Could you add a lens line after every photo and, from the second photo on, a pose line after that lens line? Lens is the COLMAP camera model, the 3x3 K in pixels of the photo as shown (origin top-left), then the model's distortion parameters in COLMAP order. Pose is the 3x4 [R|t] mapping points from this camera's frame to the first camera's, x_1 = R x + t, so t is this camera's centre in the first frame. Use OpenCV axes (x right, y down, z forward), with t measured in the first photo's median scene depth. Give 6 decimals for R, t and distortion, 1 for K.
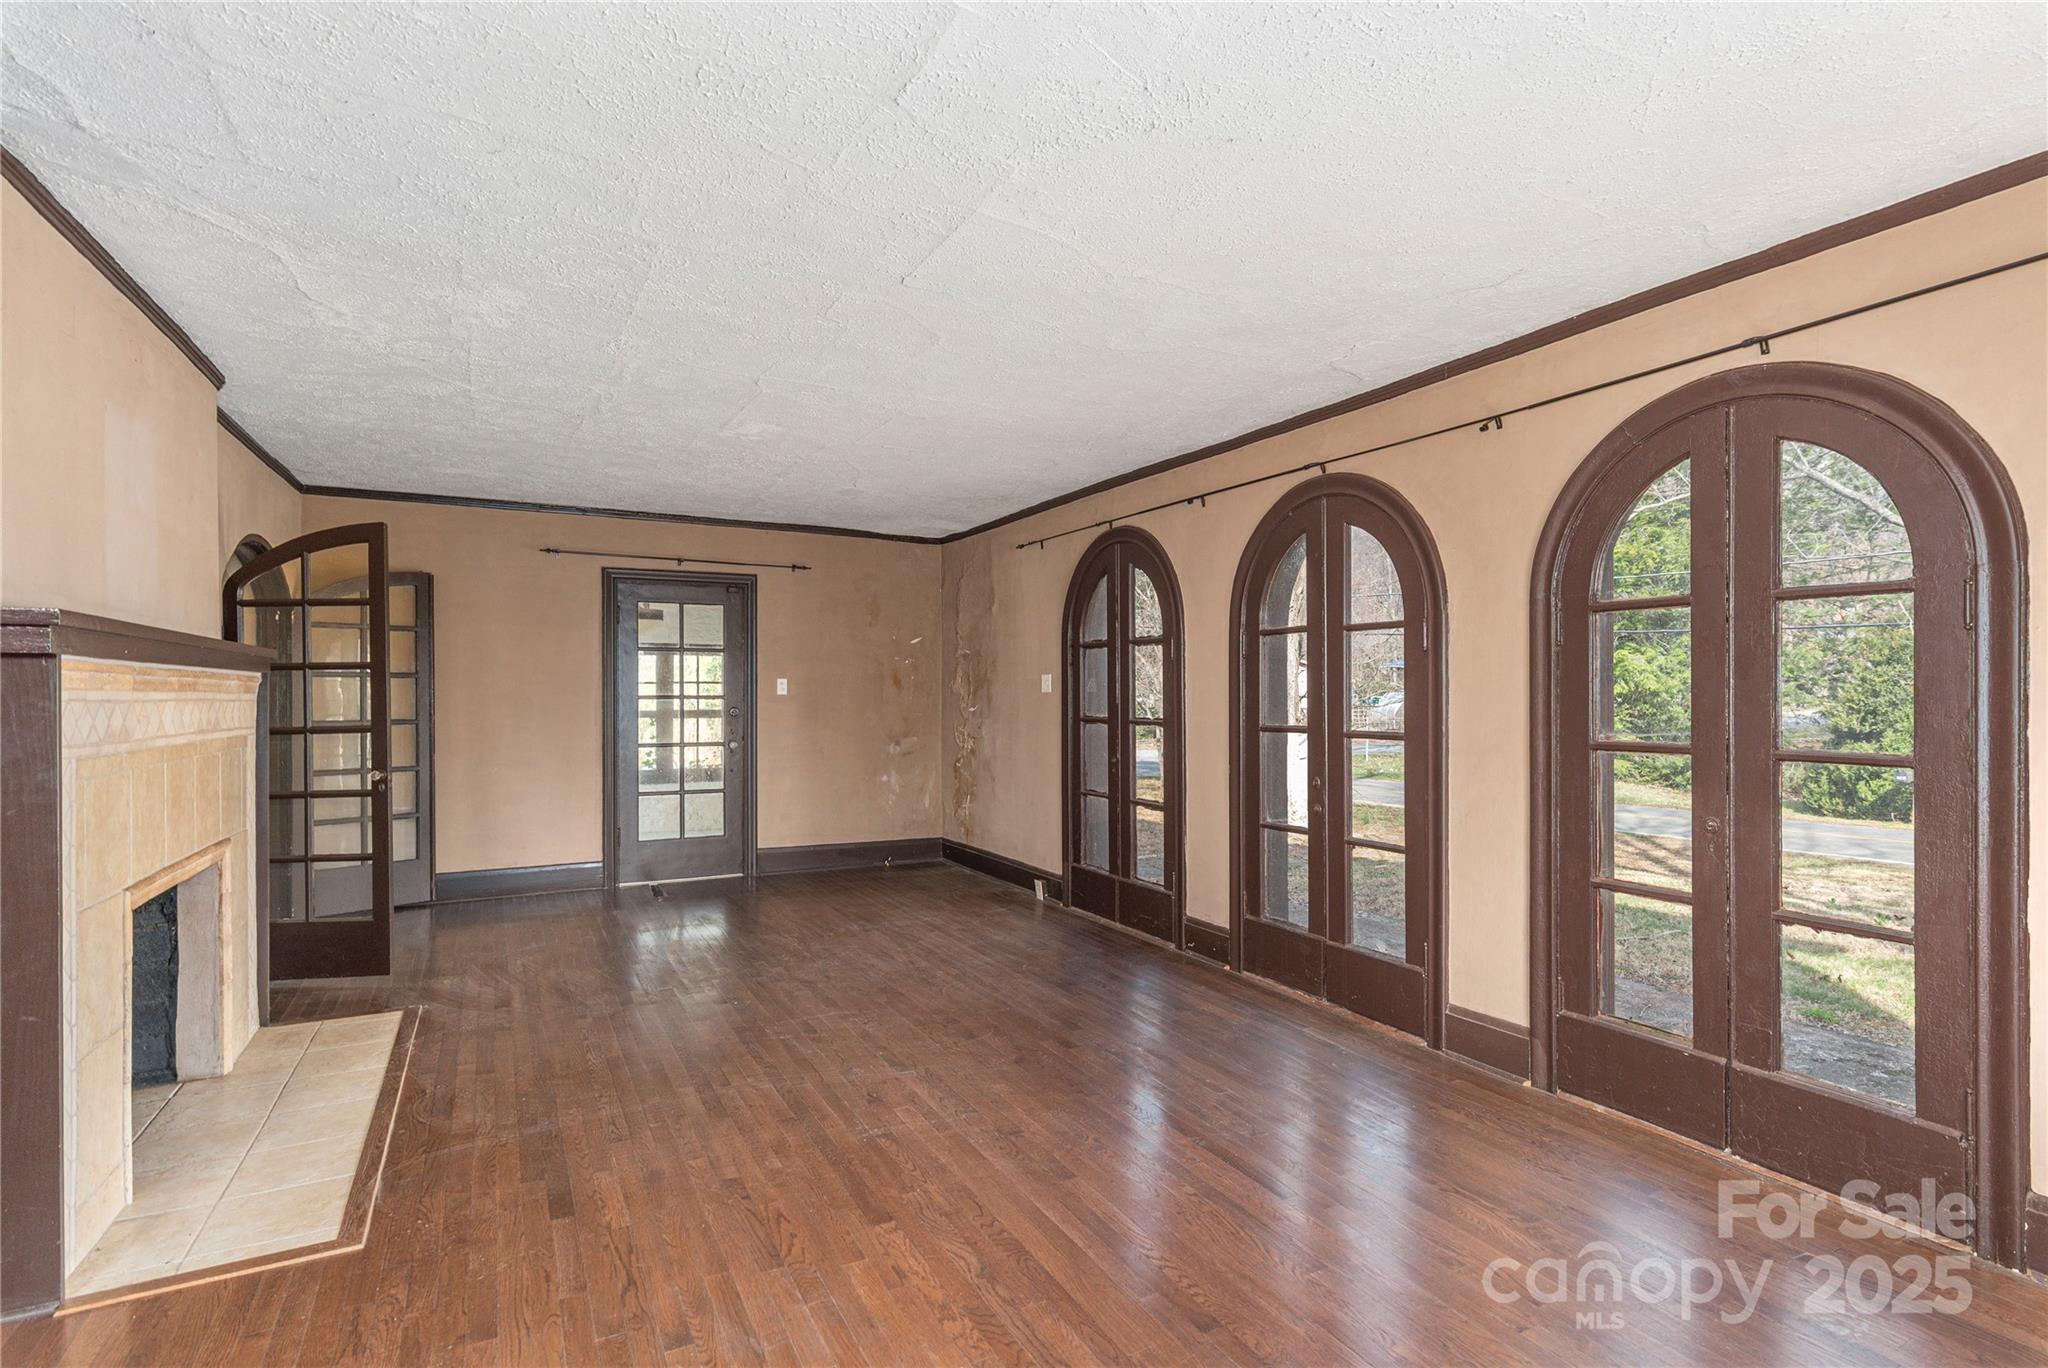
lens RADIAL K [[1000.0, 0, 1024.3], [0, 1000.0, 692.6], [0, 0, 1]] dist [0.011241, 0.000225]
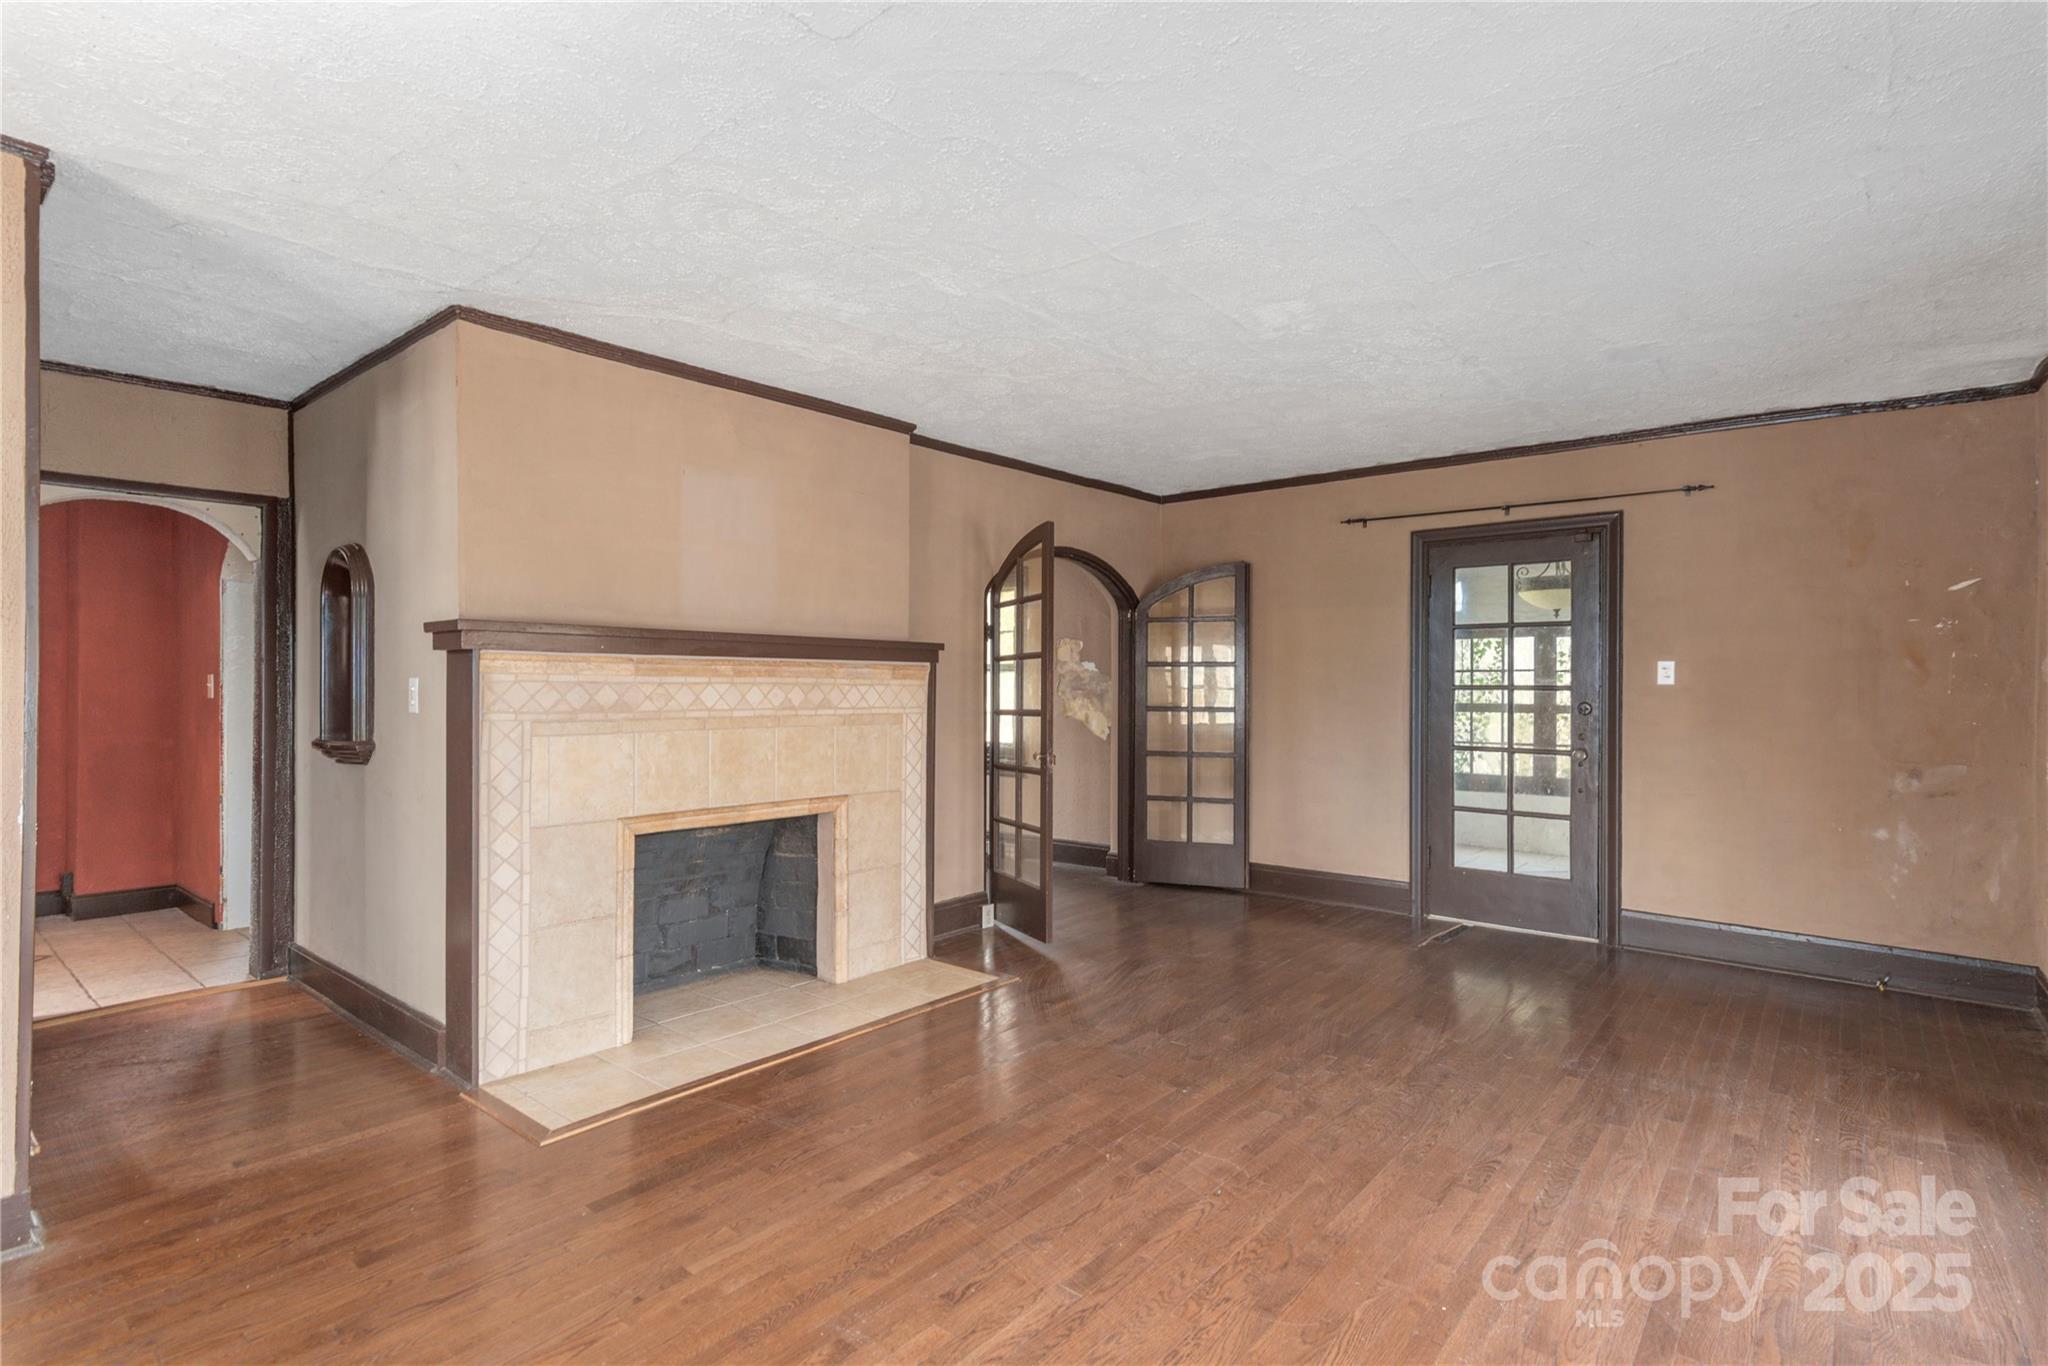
lens RADIAL K [[1000.0, 0, 1019.8], [0, 1000.0, 683.8], [0, 0, 1]] dist [0.011241, 0.000225]
pose [[0.379909, 0.001846, -0.925022, 0.334507], [-0.003974, 0.999992, 0.000364, 0.003996], [0.925016, 0.003538, 0.379913, 0.557444]]
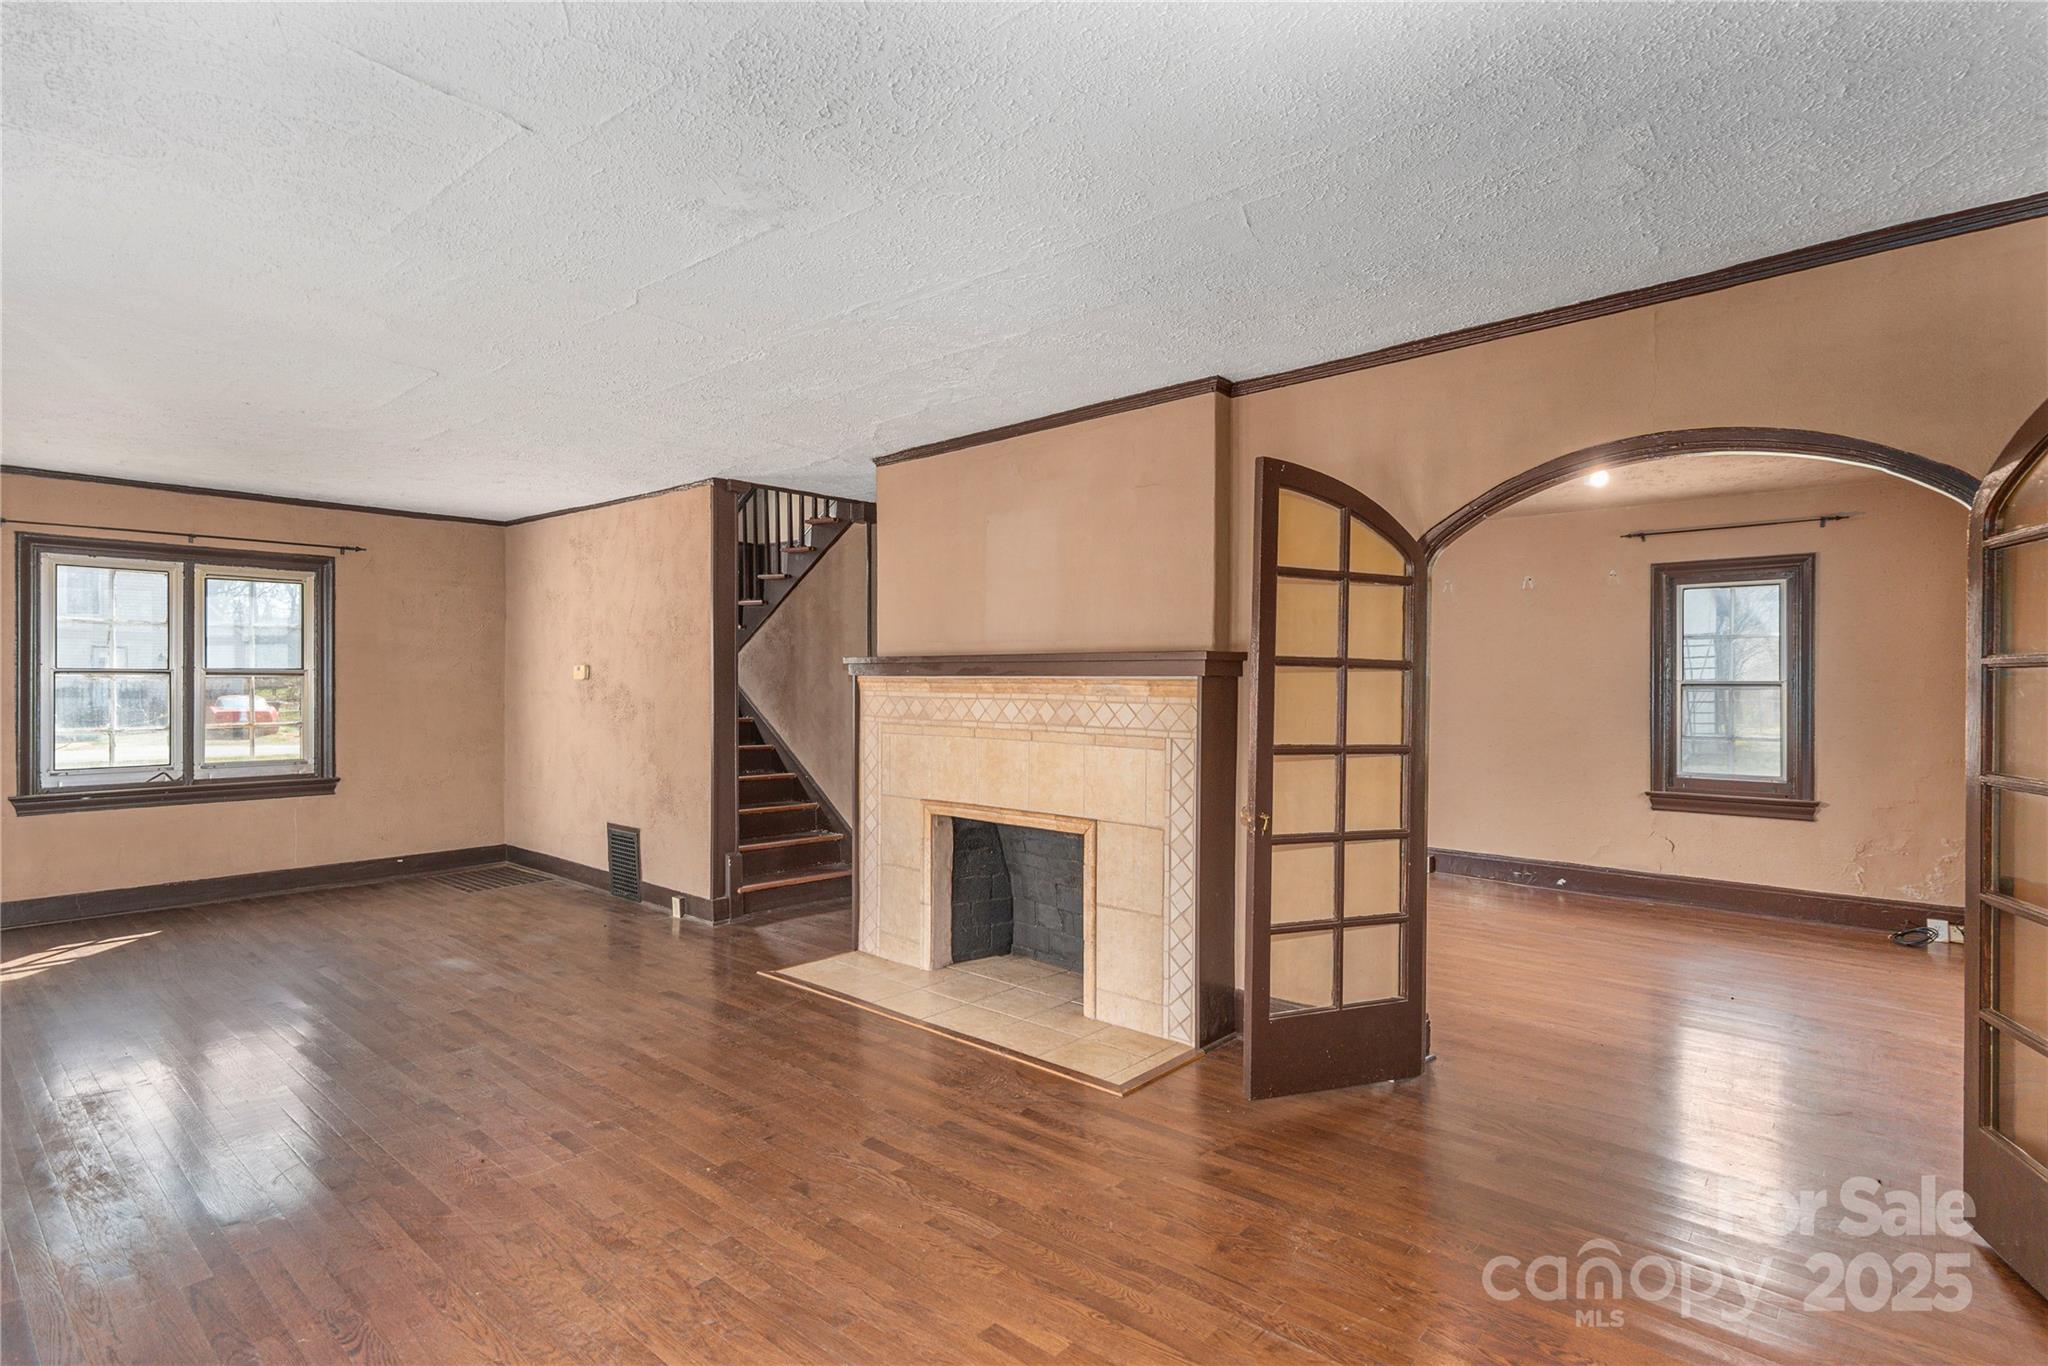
lens RADIAL K [[1000.0, 0, 1016.4], [0, 1000.0, 679.3], [0, 0, 1]] dist [0.011241, 0.000225]
pose [[-0.934504, -0.005986, -0.355902, -0.223652], [-0.004635, 0.999978, -0.004650, -0.009688], [0.355922, -0.002696, -0.934512, 1.571170]]
